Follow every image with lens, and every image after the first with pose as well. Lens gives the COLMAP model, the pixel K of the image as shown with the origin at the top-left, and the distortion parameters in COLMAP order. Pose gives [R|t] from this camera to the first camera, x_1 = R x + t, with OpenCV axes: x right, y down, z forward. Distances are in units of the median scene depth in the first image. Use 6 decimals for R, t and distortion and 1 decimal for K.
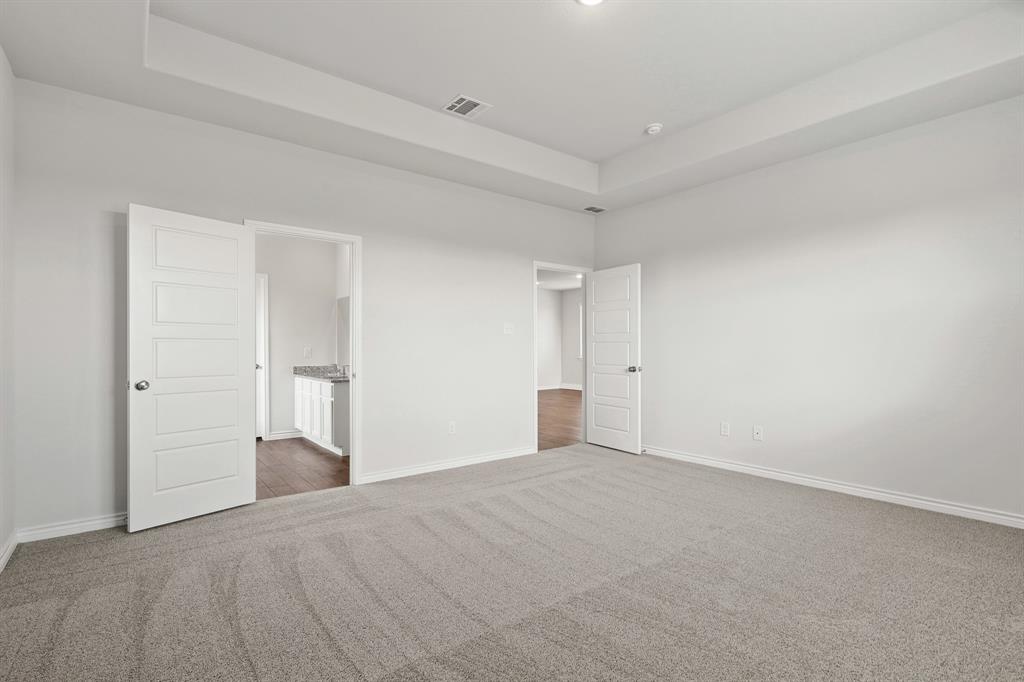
lens RADIAL K [[486.7, 0, 512.0], [0, 486.7, 341.0], [0, 0, 1]] dist [-0.000936, -0.000091]
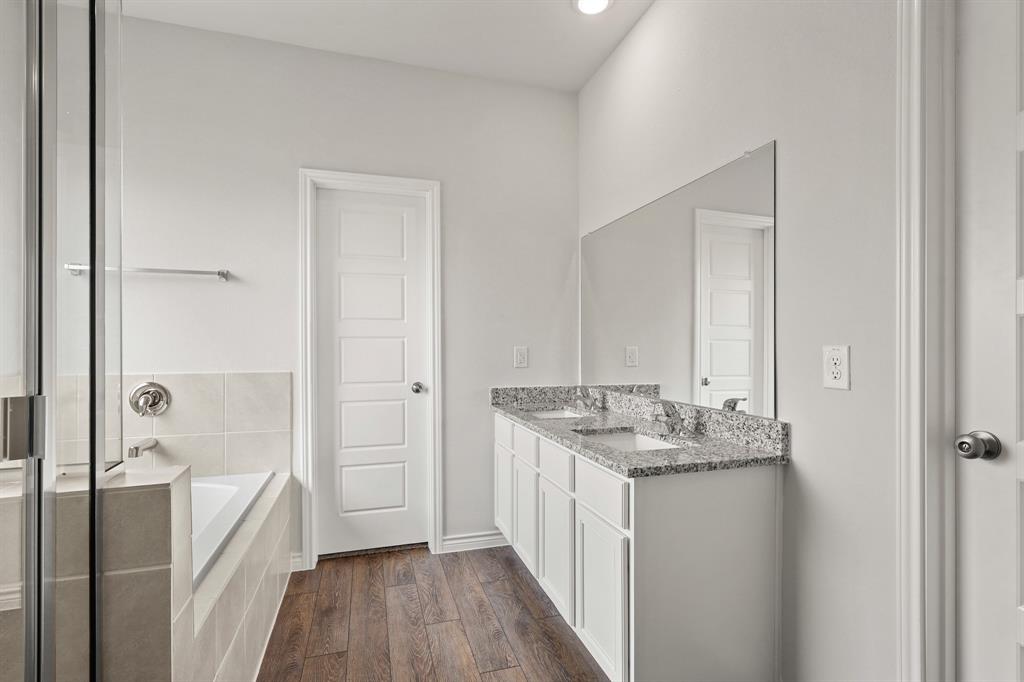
lens RADIAL K [[486.7, 0, 512.0], [0, 486.7, 341.0], [0, 0, 1]] dist [-0.000936, -0.000091]
pose [[0.932172, -0.001815, -0.362011, -0.272409], [0.001937, 0.999998, -0.000025, 0.009466], [0.362010, -0.000678, 0.932174, 0.595504]]
